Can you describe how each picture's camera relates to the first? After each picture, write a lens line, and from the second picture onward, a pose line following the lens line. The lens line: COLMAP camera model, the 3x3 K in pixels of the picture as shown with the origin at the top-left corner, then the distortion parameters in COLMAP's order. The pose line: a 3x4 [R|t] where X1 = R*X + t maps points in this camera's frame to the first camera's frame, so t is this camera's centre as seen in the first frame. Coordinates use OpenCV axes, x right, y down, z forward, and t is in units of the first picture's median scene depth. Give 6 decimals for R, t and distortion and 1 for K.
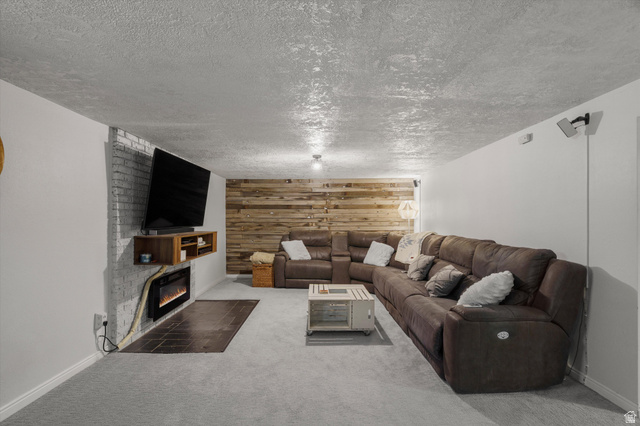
lens RADIAL K [[287.5, 0, 321.1], [0, 287.5, 215.4], [0, 0, 1]] dist [-0.008946, 0.000365]
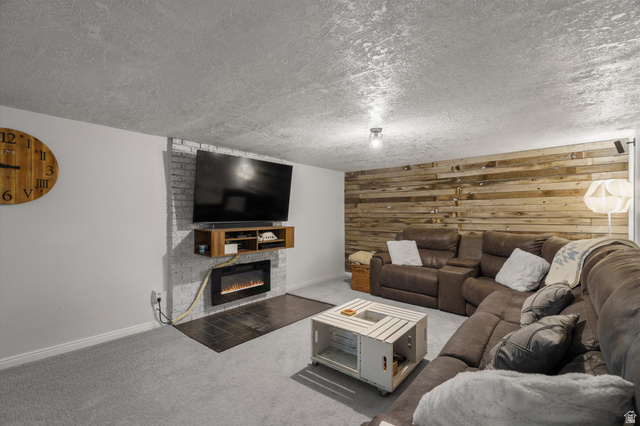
lens RADIAL K [[287.5, 0, 318.9], [0, 287.5, 213.8], [0, 0, 1]] dist [-0.008946, 0.000365]
pose [[0.759886, -0.003610, -0.650046, 0.277707], [0.010439, 0.999923, 0.006649, 0.004990], [0.649972, -0.011839, 0.759866, 0.256553]]
